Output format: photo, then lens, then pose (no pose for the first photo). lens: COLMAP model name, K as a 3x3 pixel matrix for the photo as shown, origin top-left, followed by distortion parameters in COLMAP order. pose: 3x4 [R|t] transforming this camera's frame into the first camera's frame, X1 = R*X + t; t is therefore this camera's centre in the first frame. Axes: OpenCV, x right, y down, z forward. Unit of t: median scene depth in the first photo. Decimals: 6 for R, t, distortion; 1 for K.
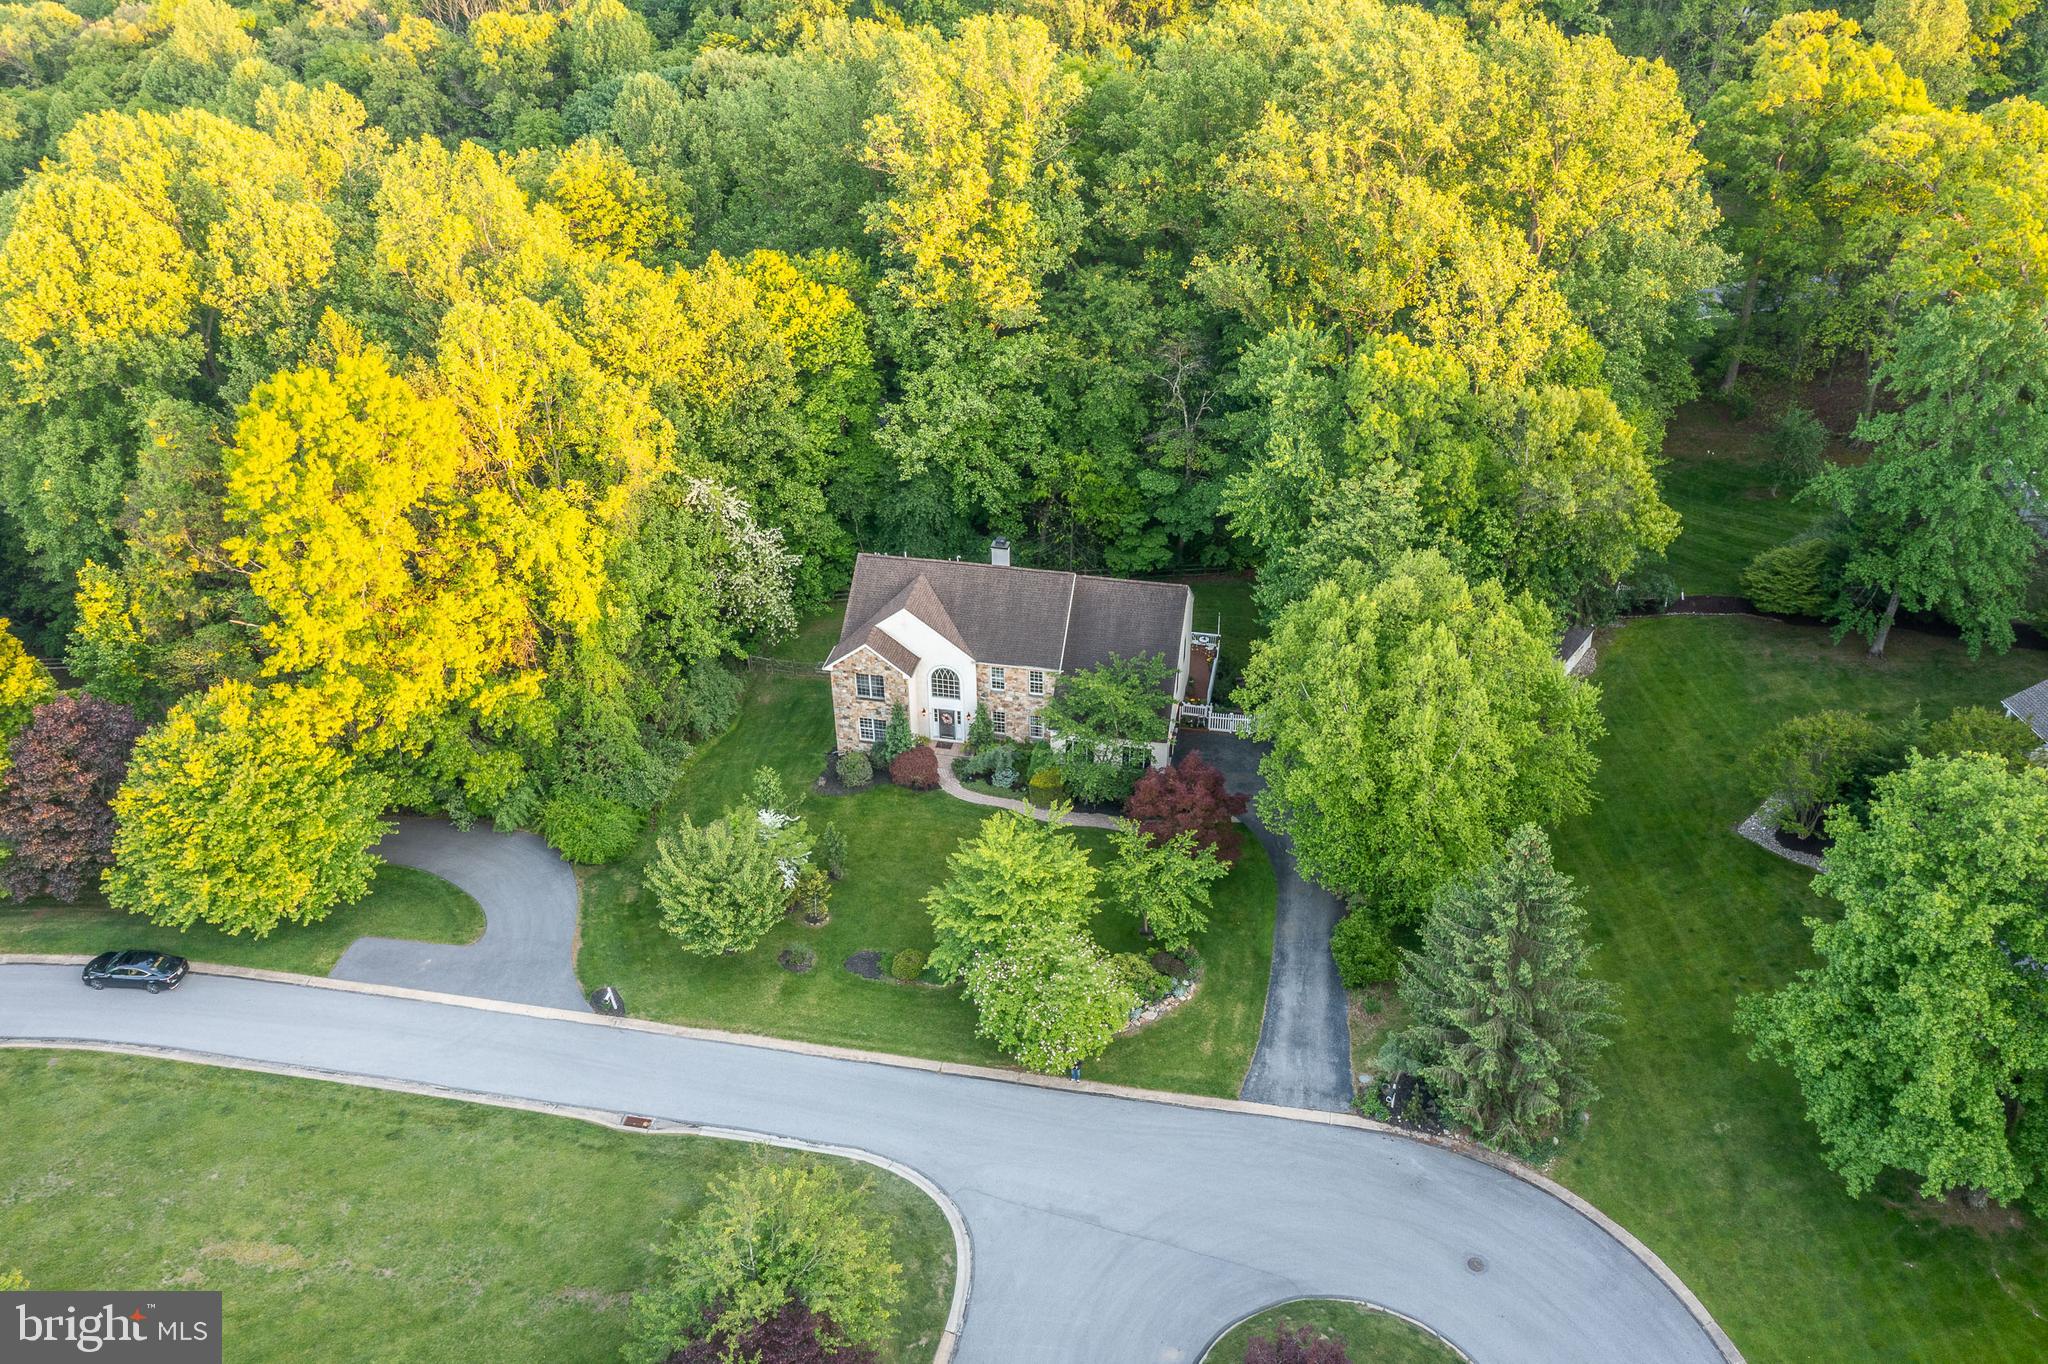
lens RADIAL K [[1666.1, 0, 1029.3], [0, 1666.1, 678.8], [0, 0, 1]] dist [0.007374, 0.038600]
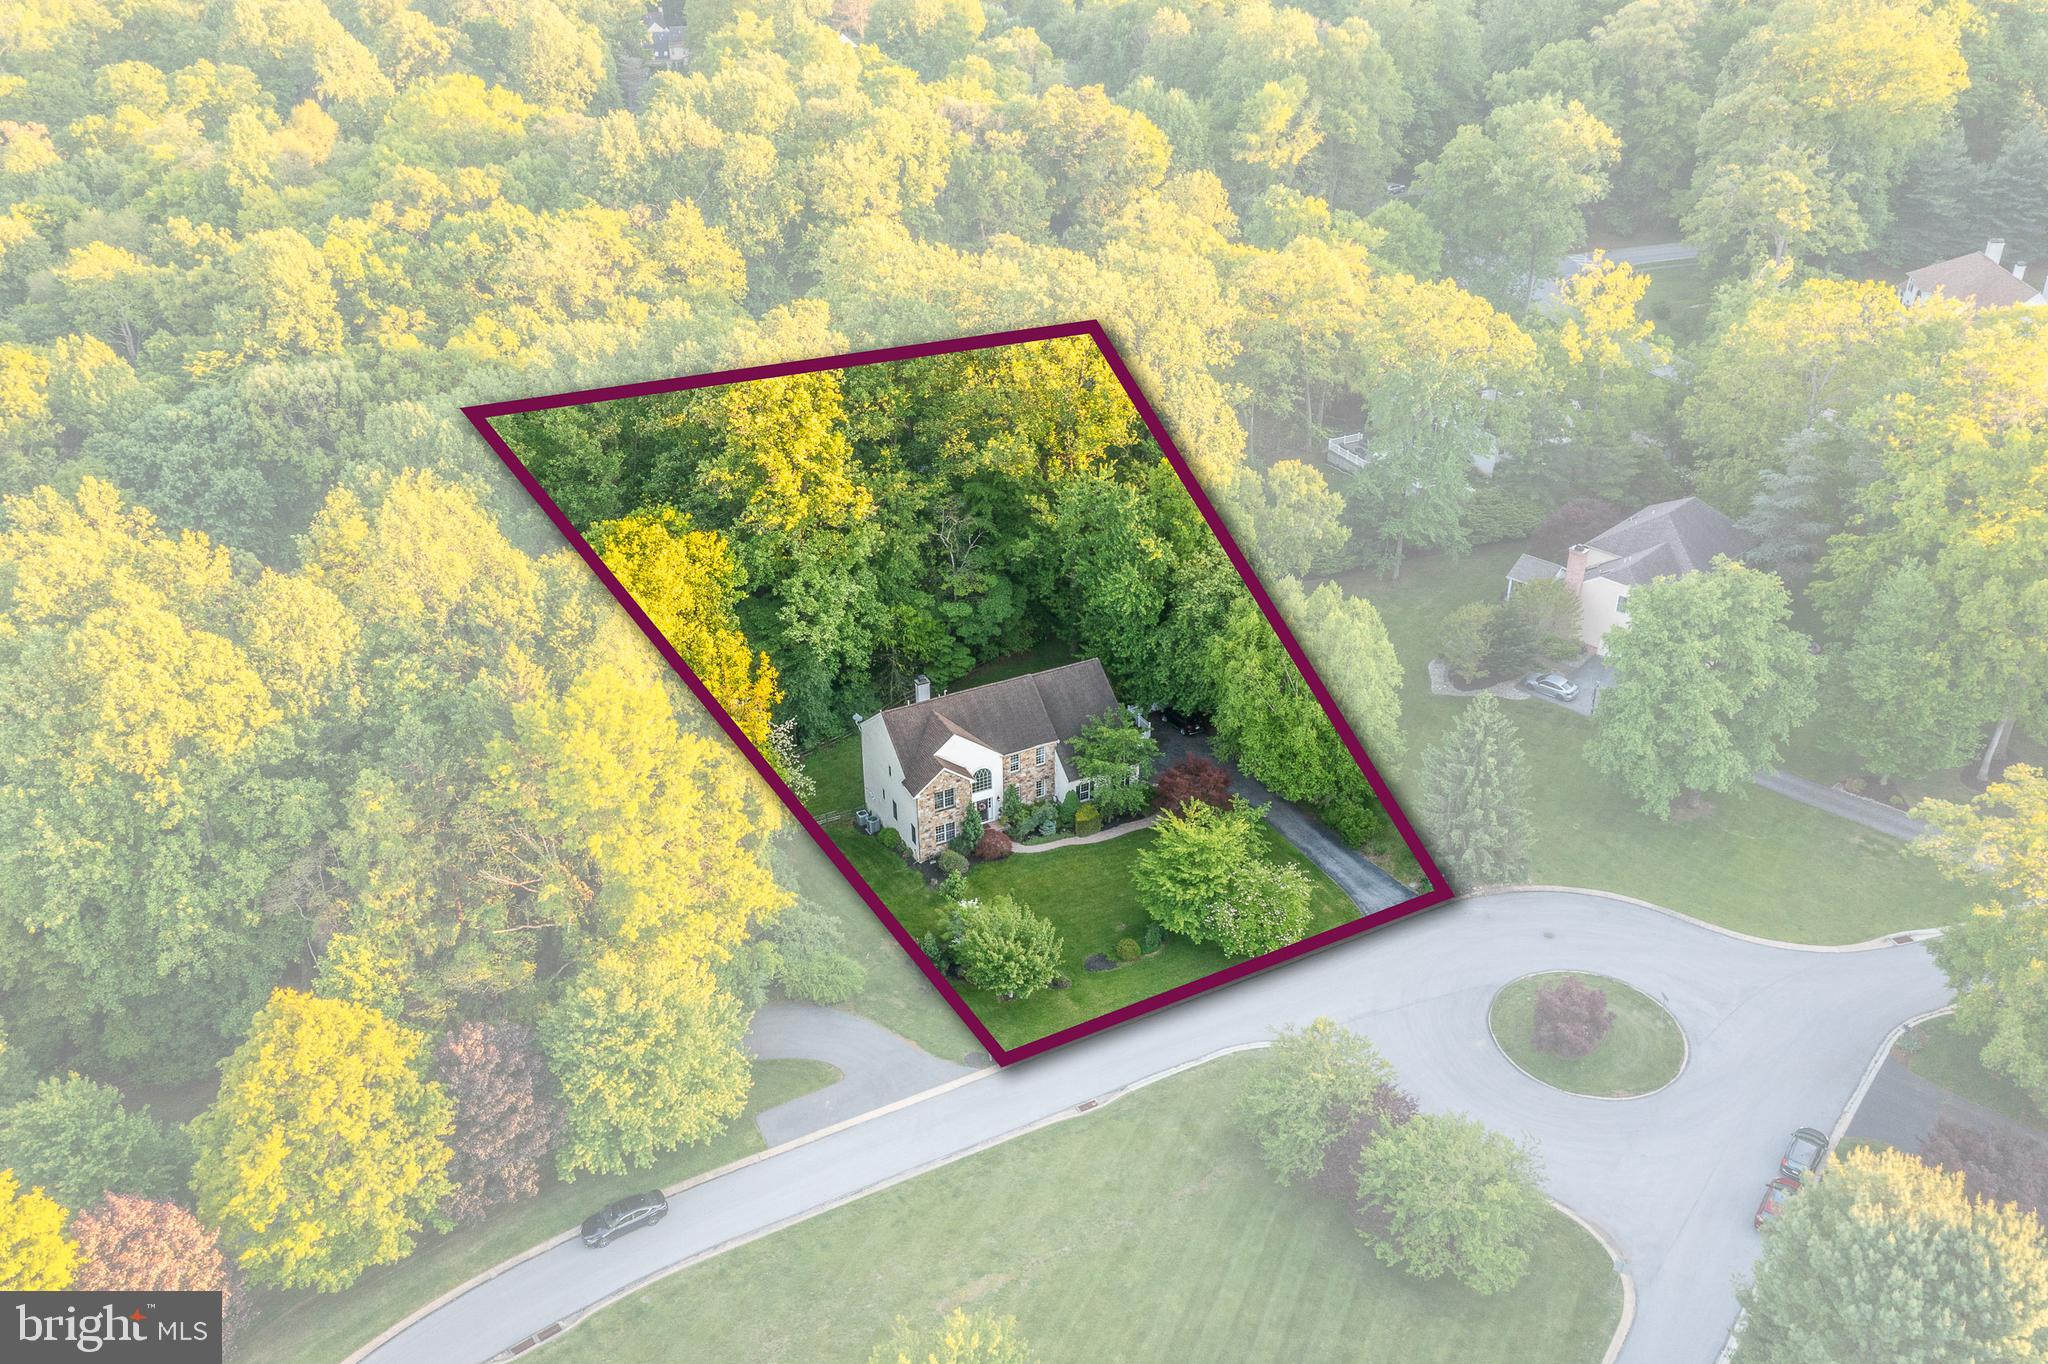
lens RADIAL K [[1666.1, 0, 1031.0], [0, 1666.1, 683.7], [0, 0, 1]] dist [0.007374, 0.038600]
pose [[0.777804, -0.306116, 0.548920, -0.747019], [0.345023, 0.937971, 0.034191, -0.104486], [-0.525337, 0.162797, 0.835175, -0.159041]]
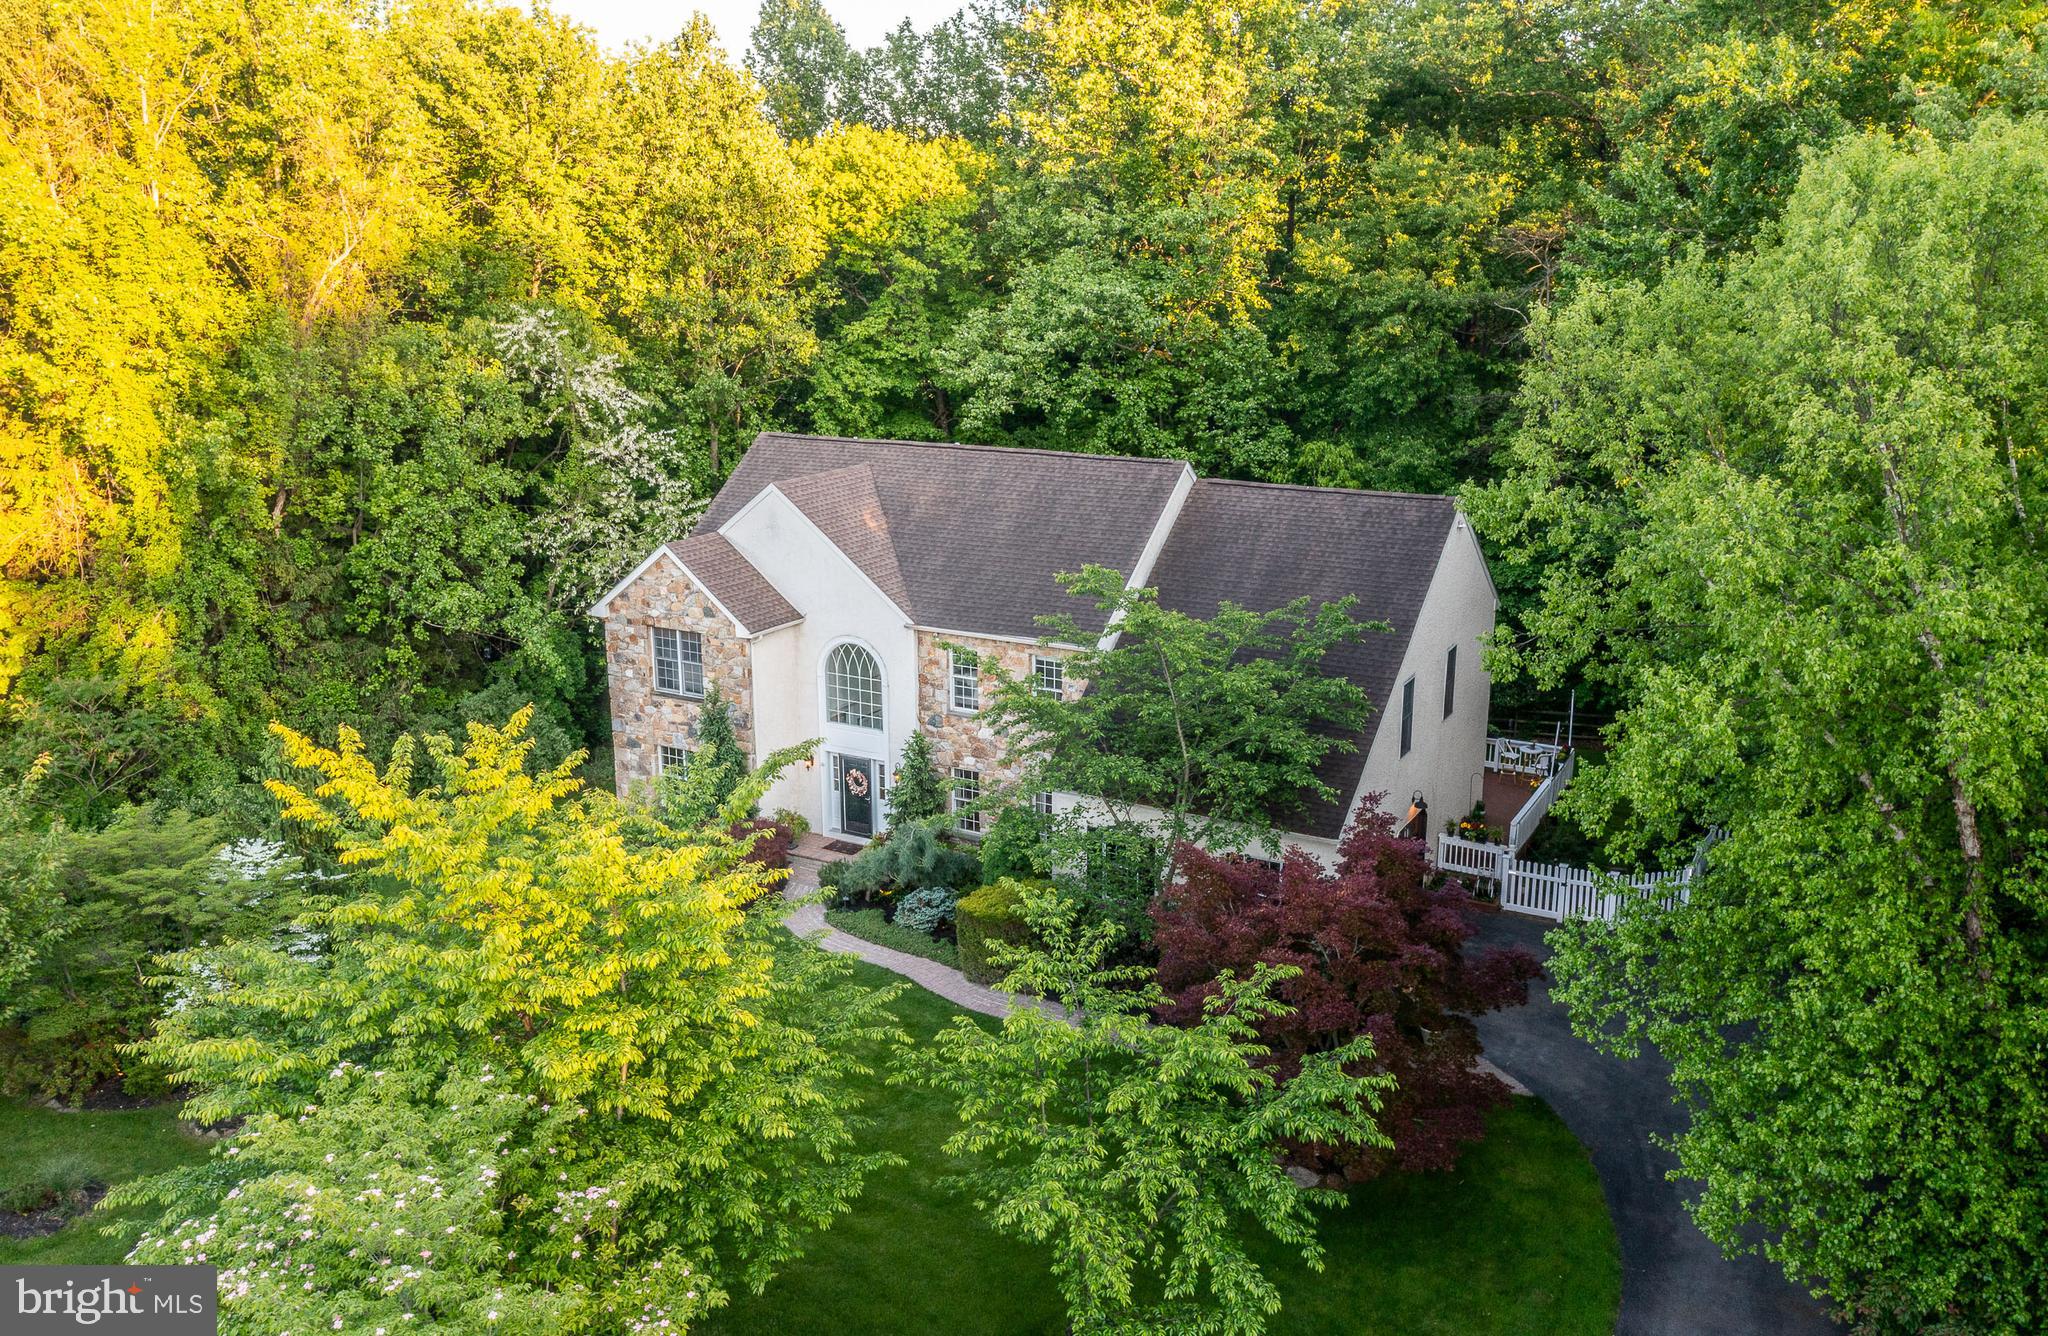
lens RADIAL K [[1663.9, 0, 1023.3], [0, 1663.9, 667.3], [0, 0, 1]] dist [0.006466, 0.001213]
pose [[0.950791, 0.086979, -0.297374, 0.118550], [-0.177834, 0.939150, -0.293892, 0.117511], [0.253717, 0.332313, 0.908403, 0.636359]]
